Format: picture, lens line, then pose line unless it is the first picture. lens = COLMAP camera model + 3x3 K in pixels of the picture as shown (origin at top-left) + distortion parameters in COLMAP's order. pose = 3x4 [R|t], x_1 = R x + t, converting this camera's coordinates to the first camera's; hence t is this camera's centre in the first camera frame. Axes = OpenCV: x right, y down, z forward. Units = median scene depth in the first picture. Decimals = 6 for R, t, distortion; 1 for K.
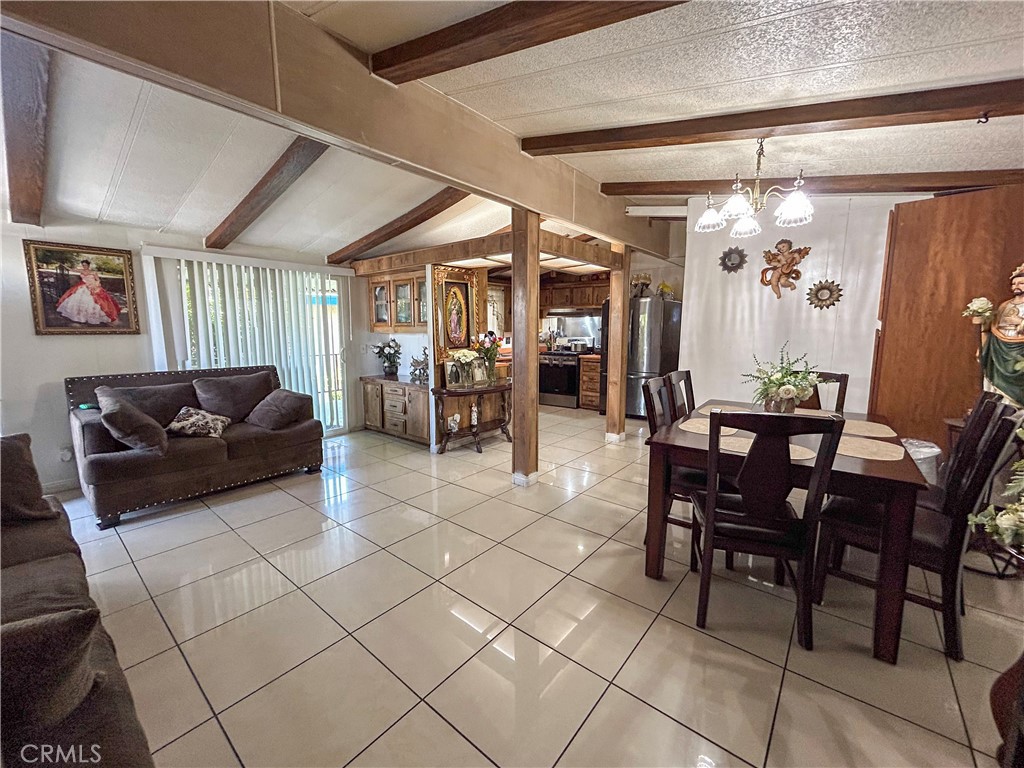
lens RADIAL K [[410.7, 0, 512.0], [0, 410.7, 384.0], [0, 0, 1]] dist [-0.001547, -0.000135]
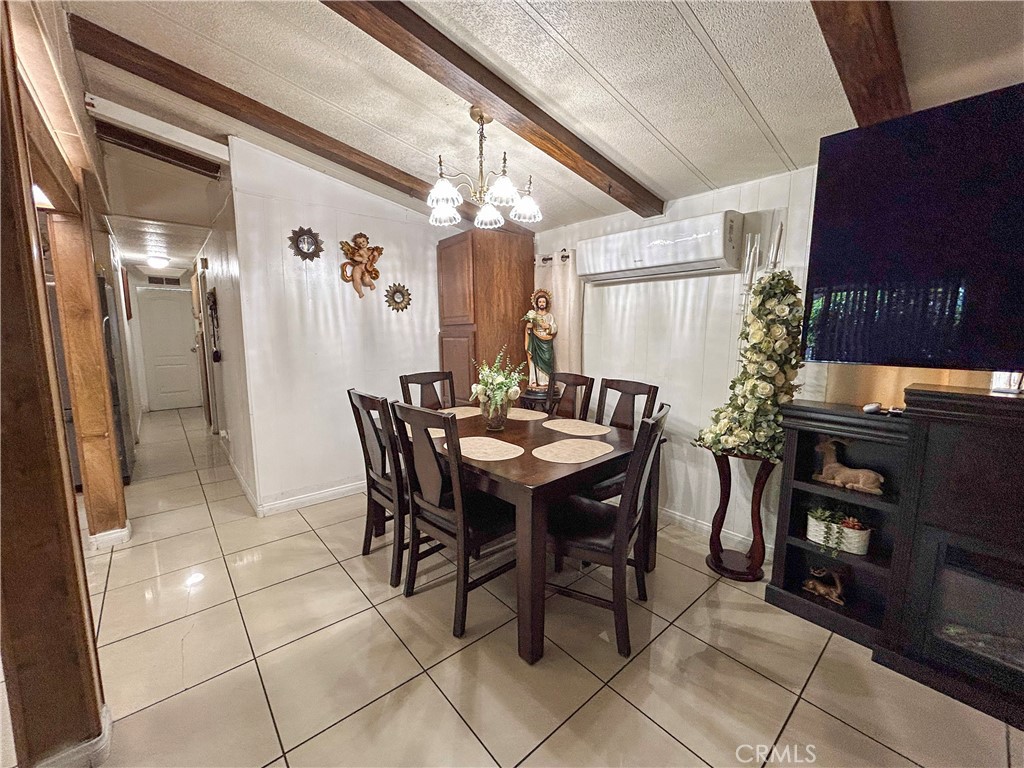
lens RADIAL K [[410.7, 0, 512.0], [0, 410.7, 384.0], [0, 0, 1]] dist [-0.001547, -0.000135]
pose [[0.166521, -0.131740, 0.977198, -0.220597], [0.130362, 0.985277, 0.110614, -0.079701], [-0.977382, 0.108969, 0.181244, 0.549243]]
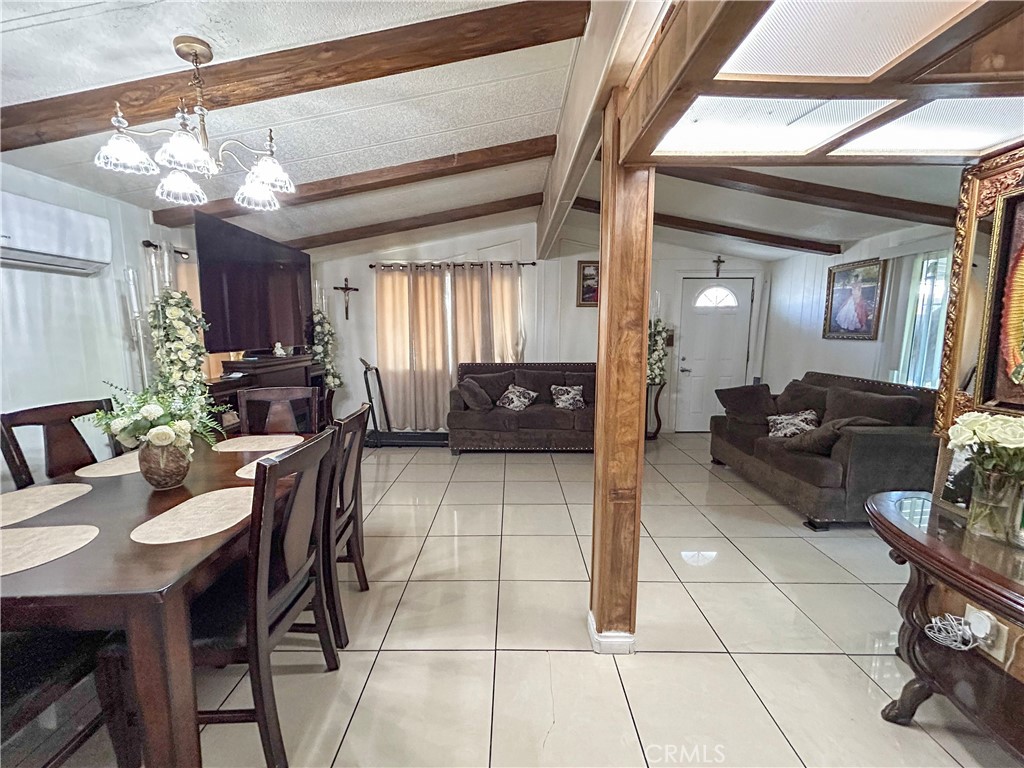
lens RADIAL K [[410.7, 0, 512.0], [0, 410.7, 384.0], [0, 0, 1]] dist [-0.001547, -0.000135]
pose [[-0.770294, 0.082600, -0.632317, 0.447457], [-0.086965, 0.968705, 0.232483, -0.184980], [0.631732, 0.234069, -0.739004, 1.288493]]
